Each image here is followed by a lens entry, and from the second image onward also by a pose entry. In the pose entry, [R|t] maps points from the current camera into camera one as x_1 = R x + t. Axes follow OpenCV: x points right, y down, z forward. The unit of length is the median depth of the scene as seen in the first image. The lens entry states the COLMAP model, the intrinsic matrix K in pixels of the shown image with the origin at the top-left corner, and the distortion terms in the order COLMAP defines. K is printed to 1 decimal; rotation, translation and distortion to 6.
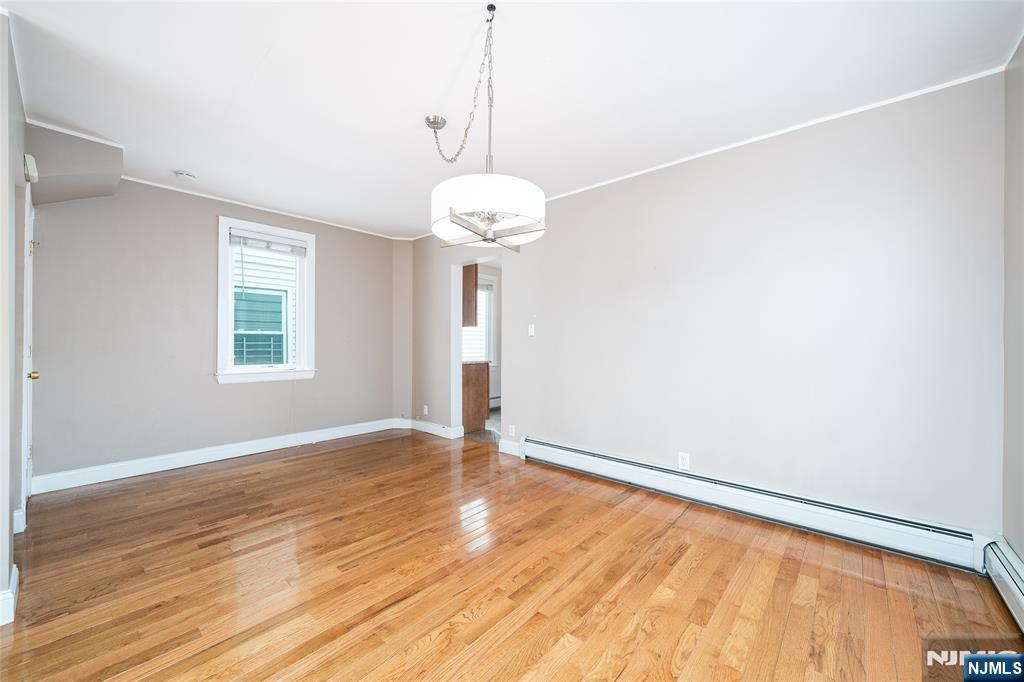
lens RADIAL K [[394.2, 0, 513.1], [0, 394.2, 339.3], [0, 0, 1]] dist [-0.004641, -0.000093]
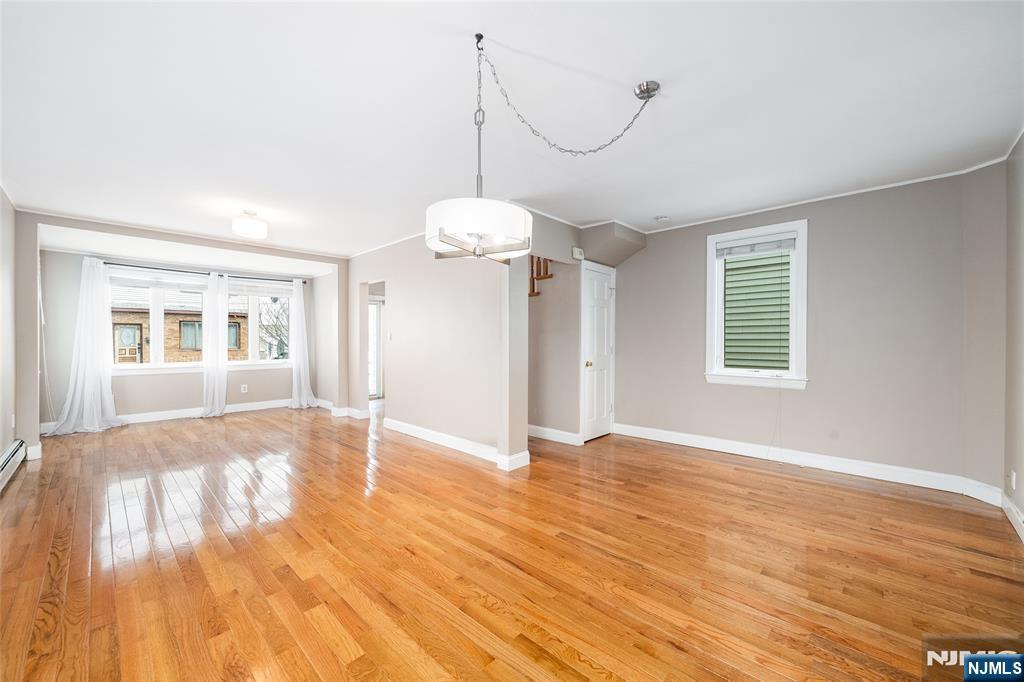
lens RADIAL K [[394.2, 0, 514.2], [0, 394.2, 342.6], [0, 0, 1]] dist [-0.004641, -0.000093]
pose [[-0.035945, 0.000988, -0.999353, 0.568283], [0.006201, 0.999980, 0.000766, -0.010736], [0.999335, -0.006170, -0.035951, 0.649891]]
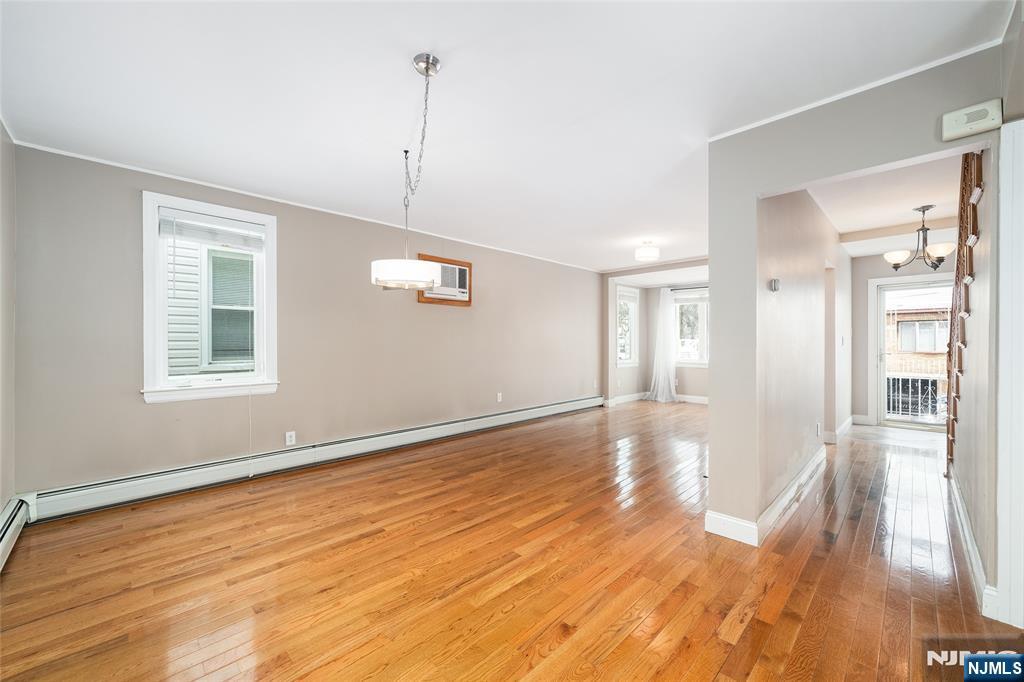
lens RADIAL K [[396.0, 0, 517.3], [0, 396.0, 344.8], [0, 0, 1]] dist [0.001326, -0.000039]
pose [[-0.998223, -0.003745, 0.059468, -0.362745], [-0.003736, 0.999993, 0.000258, -0.010617], [-0.059469, 0.000035, -0.998230, 1.525364]]
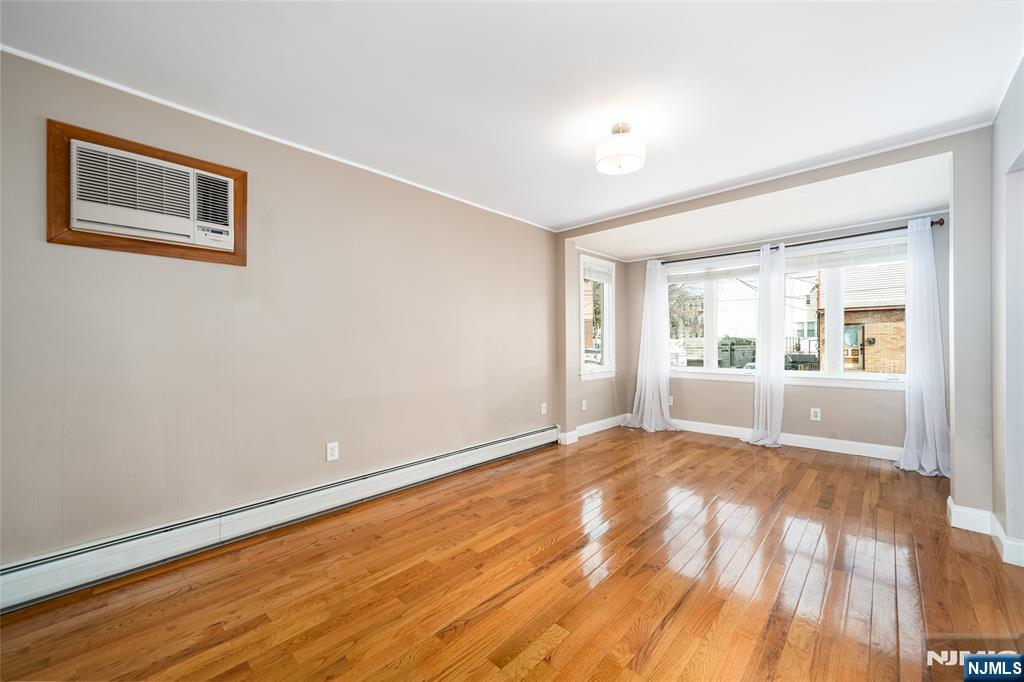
lens RADIAL K [[394.2, 0, 512.3], [0, 394.2, 346.3], [0, 0, 1]] dist [-0.004641, -0.000093]
pose [[-0.999363, 0.001486, 0.035650, -0.649073], [0.001563, 0.999997, 0.002128, -0.012623], [-0.035647, 0.002182, -0.999362, 0.513065]]
